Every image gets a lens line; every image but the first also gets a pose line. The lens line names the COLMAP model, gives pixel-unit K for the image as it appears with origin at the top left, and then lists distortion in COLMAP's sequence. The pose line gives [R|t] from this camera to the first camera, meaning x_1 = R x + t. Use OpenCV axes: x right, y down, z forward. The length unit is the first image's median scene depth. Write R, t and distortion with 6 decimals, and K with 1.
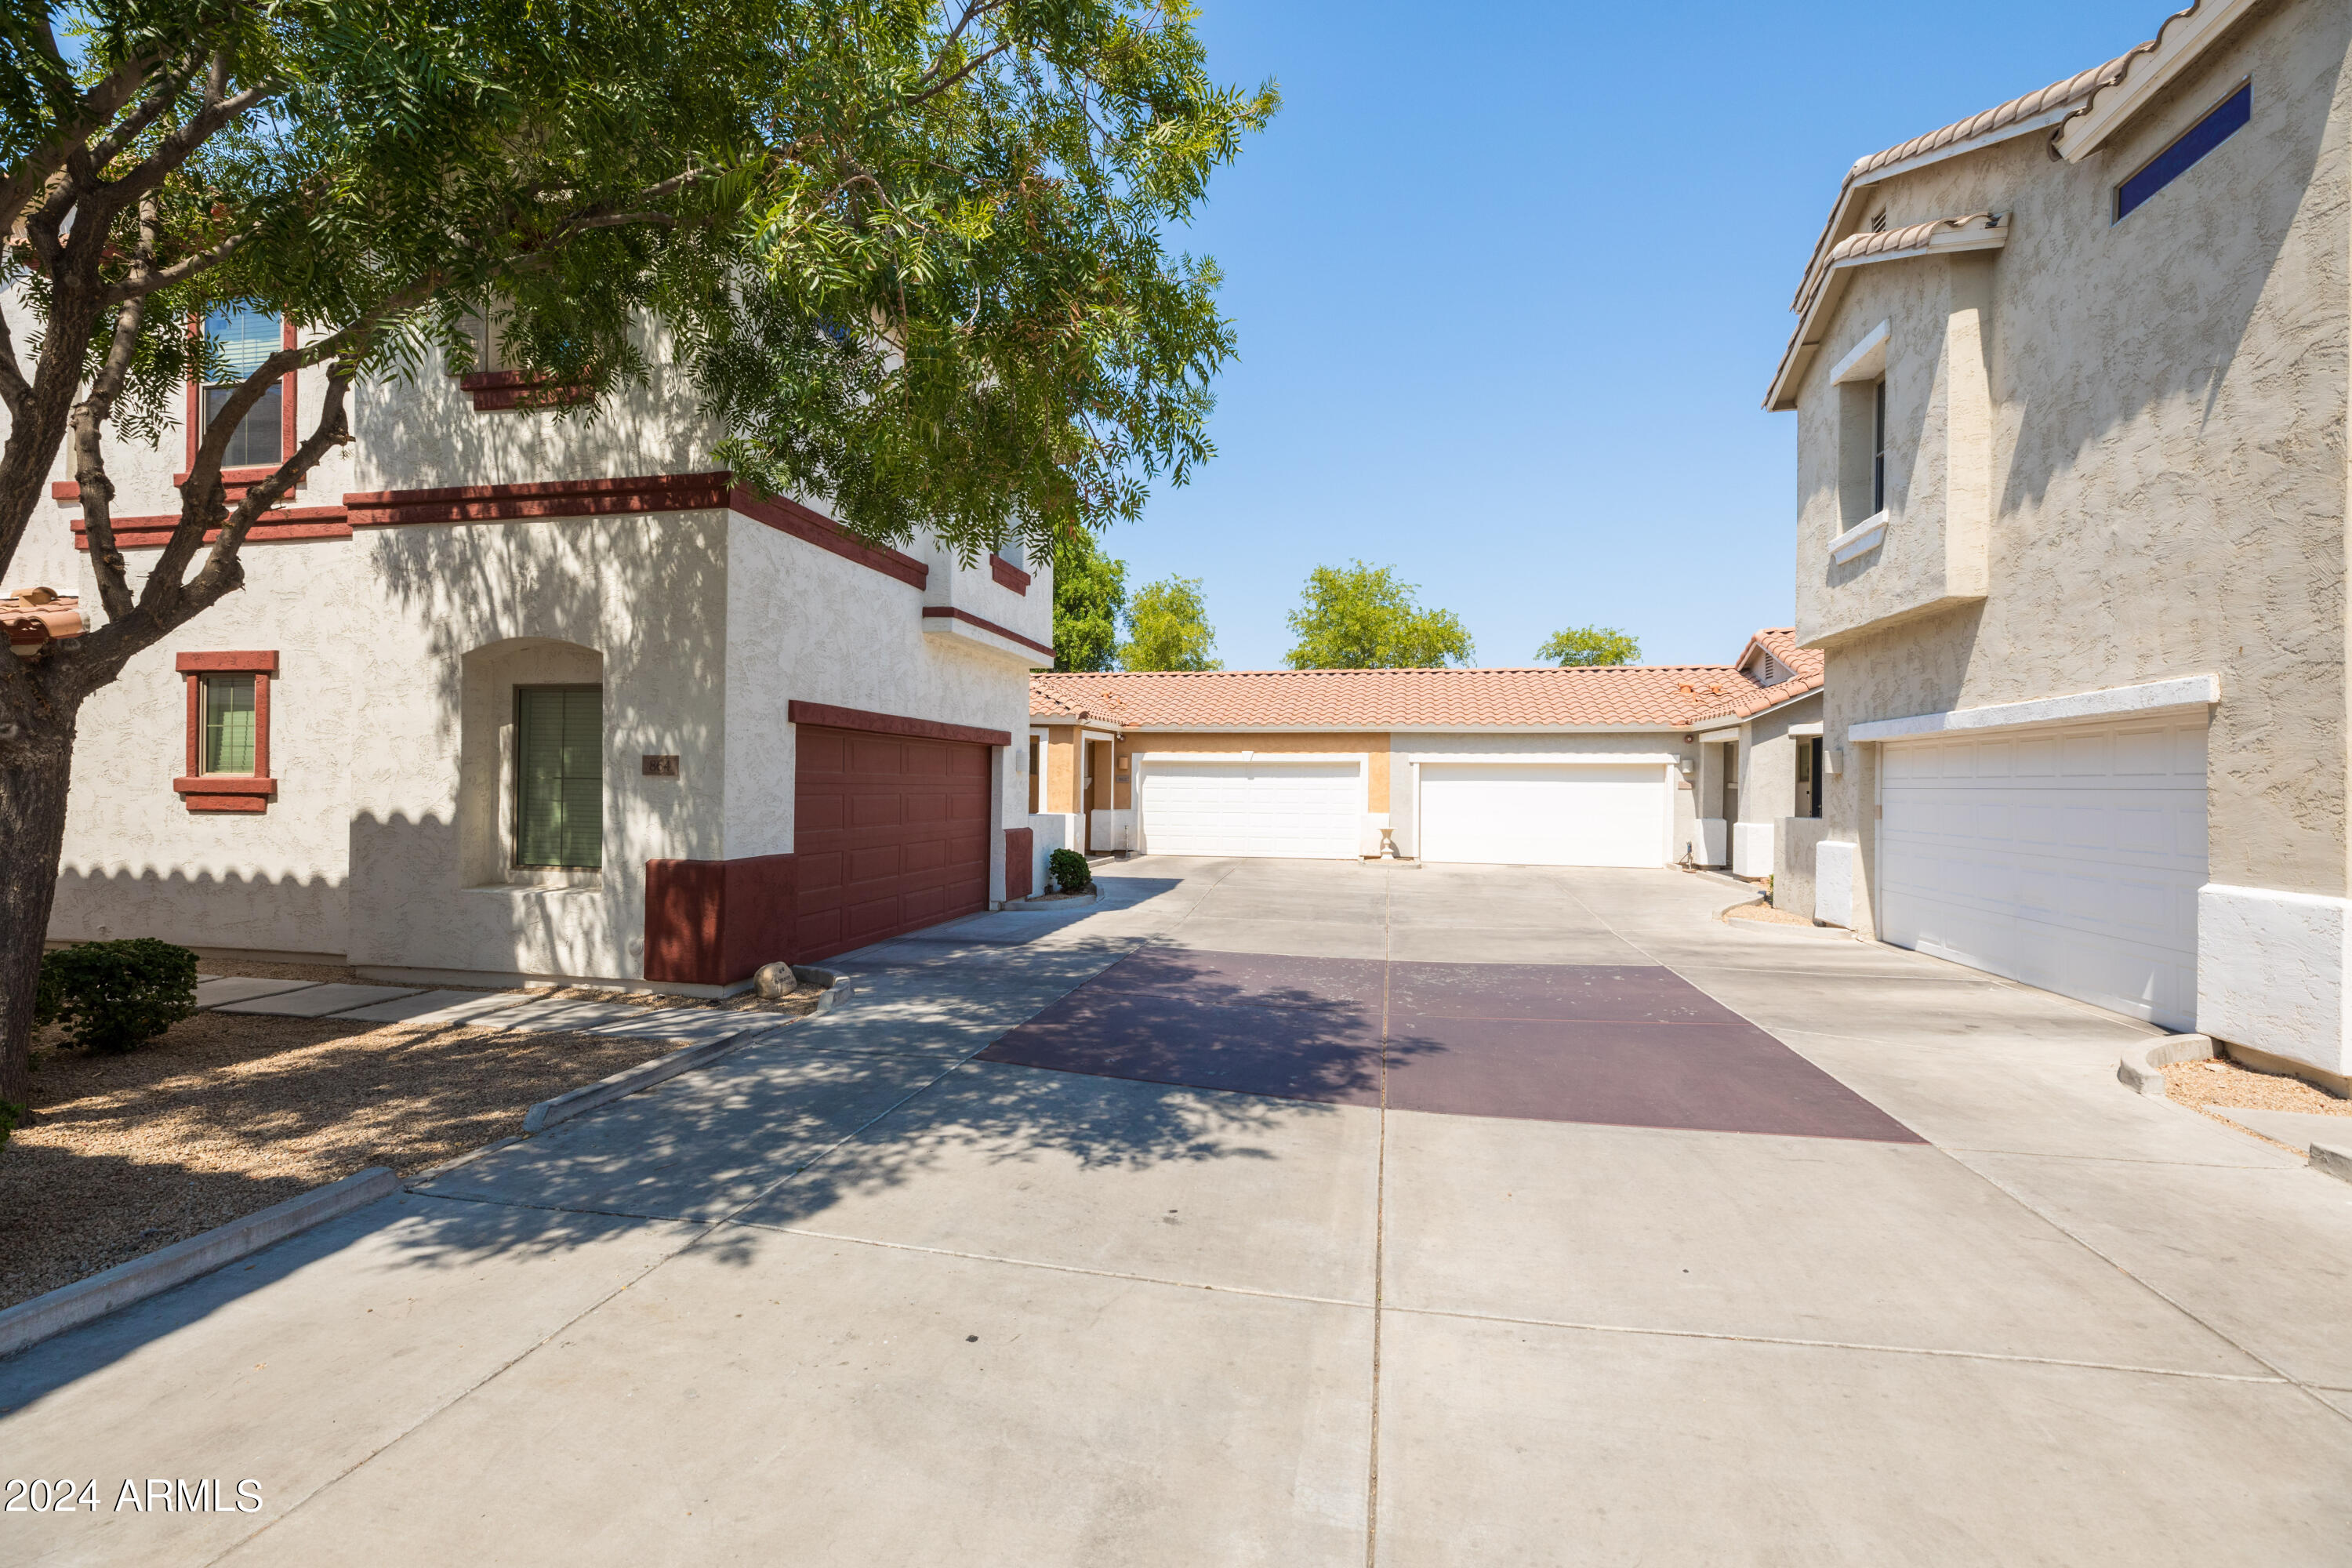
lens RADIAL K [[1053.2, 0, 1163.6], [0, 1053.2, 784.2], [0, 0, 1]] dist [0.007066, -0.000148]
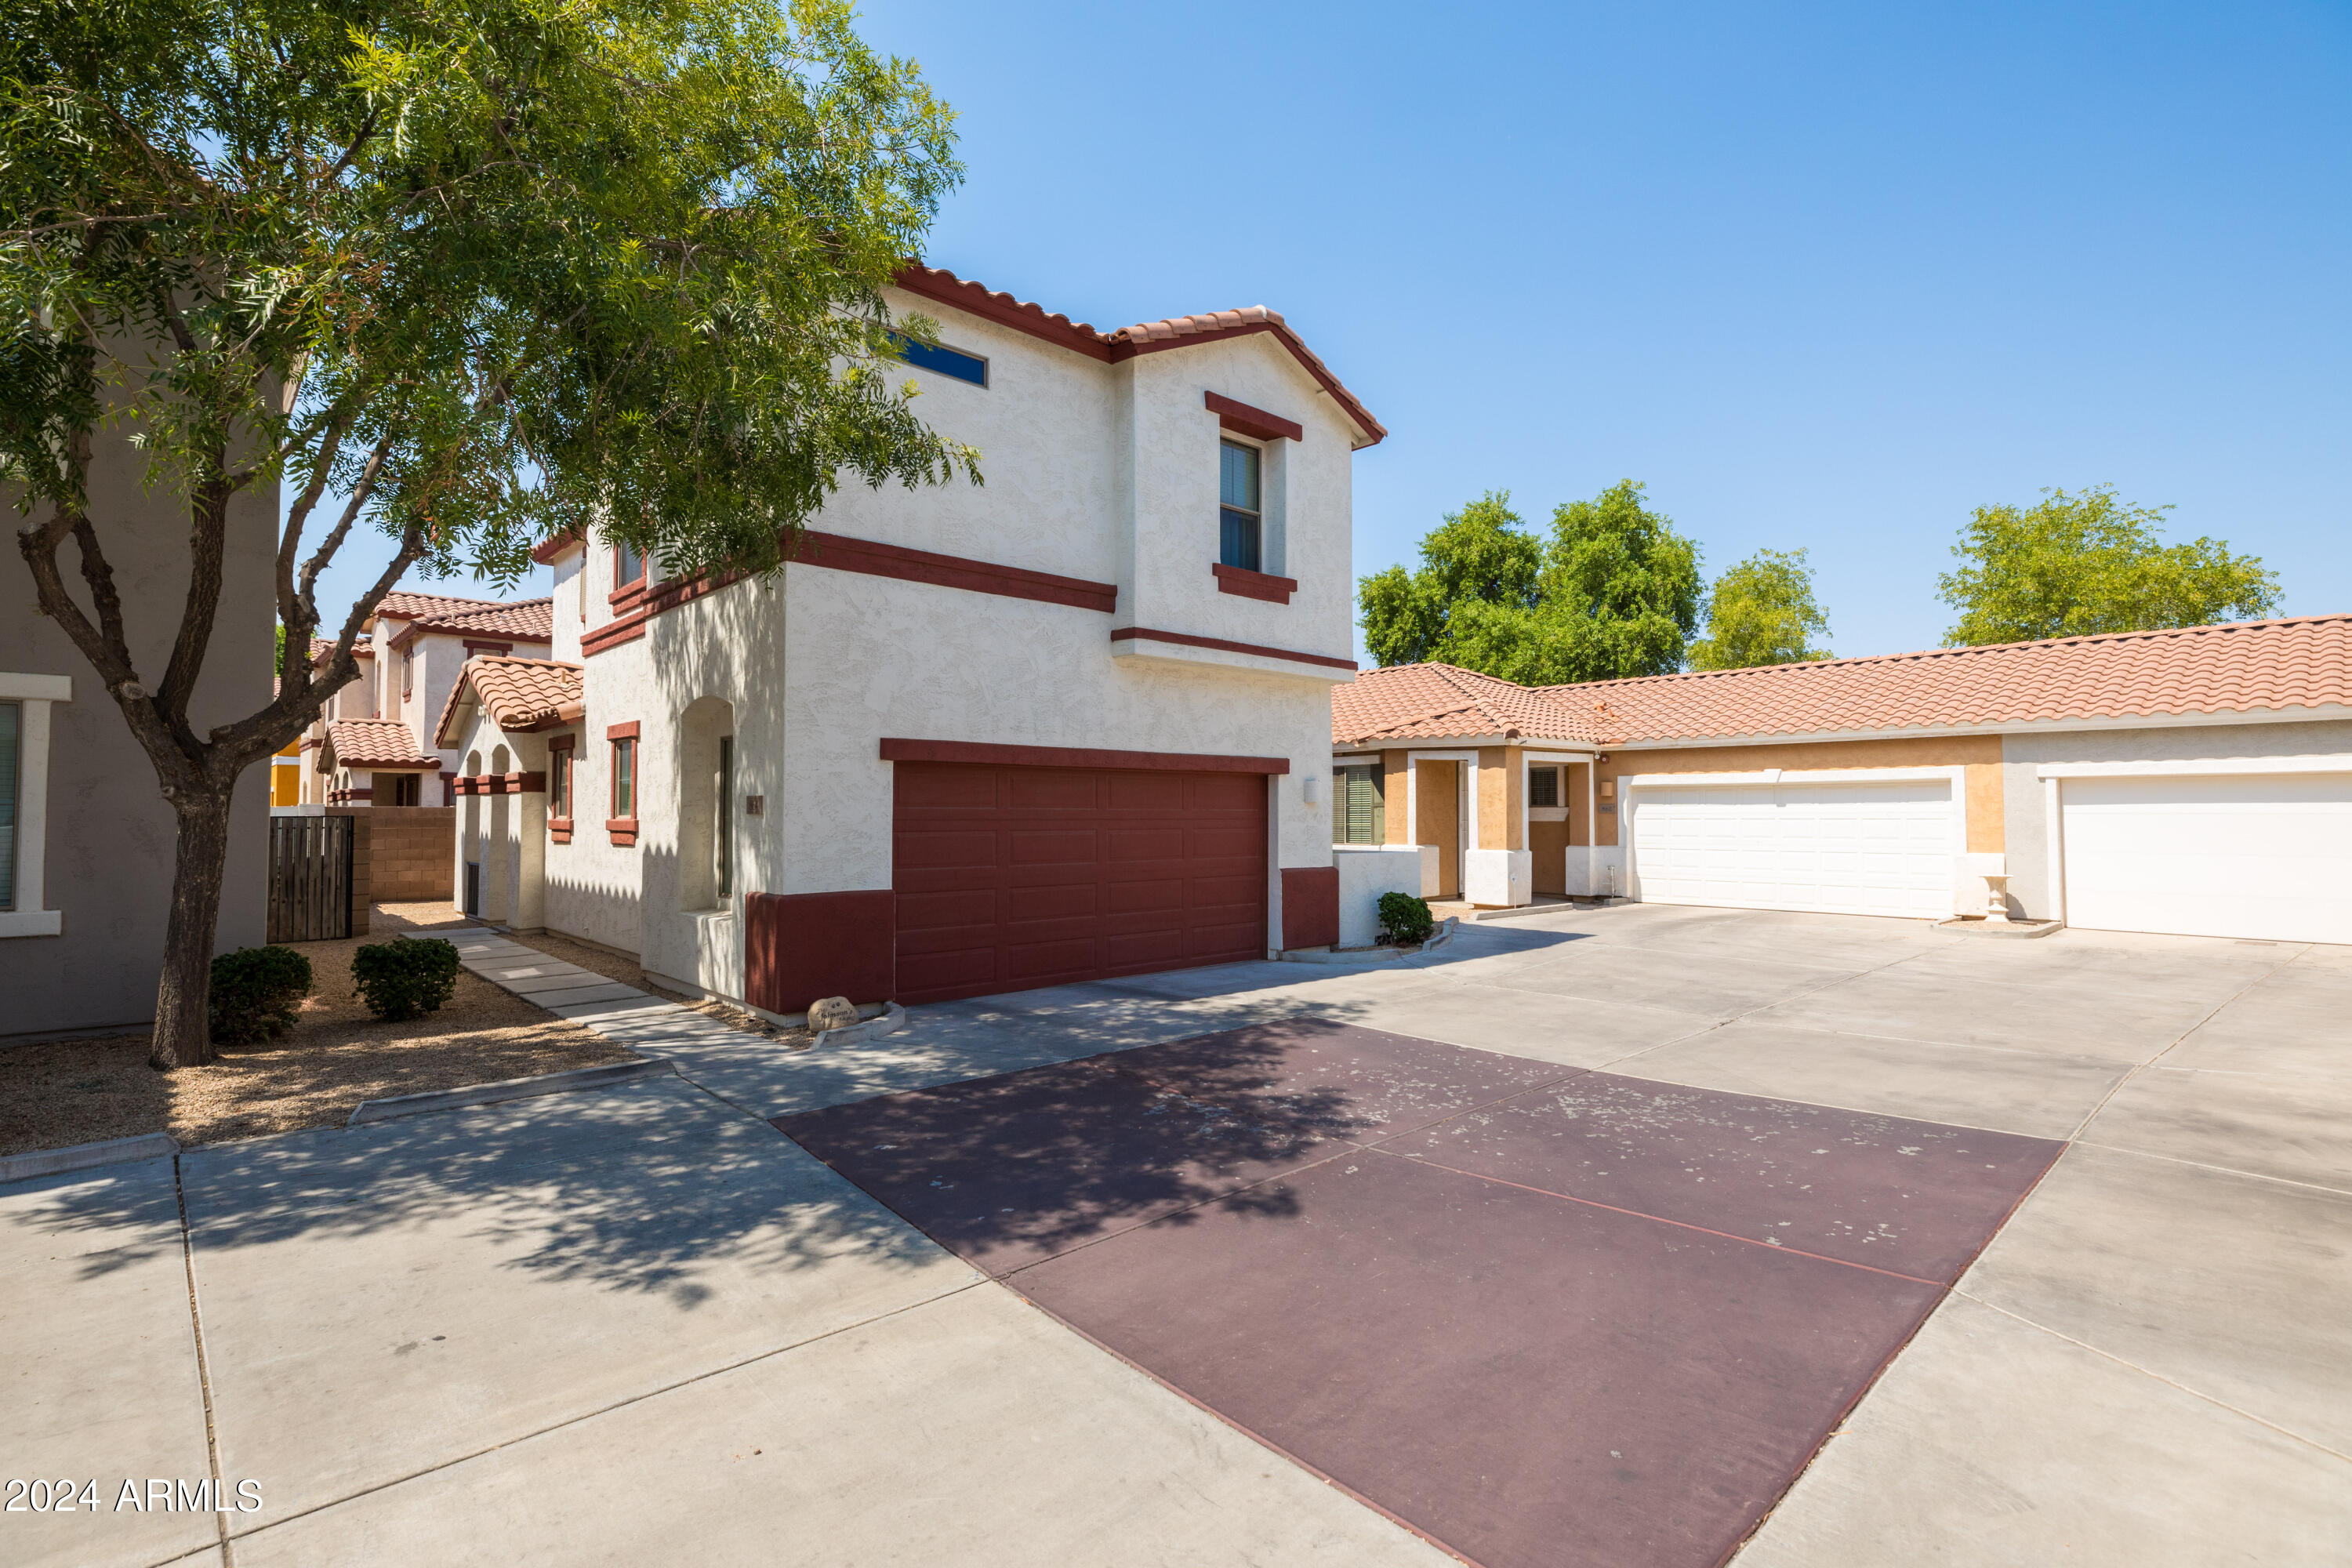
lens RADIAL K [[1095.6, 0, 1176.0], [0, 1095.6, 784.0], [0, 0, 1]] dist [-0.011363, 0.006116]
pose [[0.815018, -0.026519, -0.578828, 0.684424], [0.009643, 0.999435, -0.032210, 0.001179], [0.579355, 0.020670, 0.814813, 0.434032]]
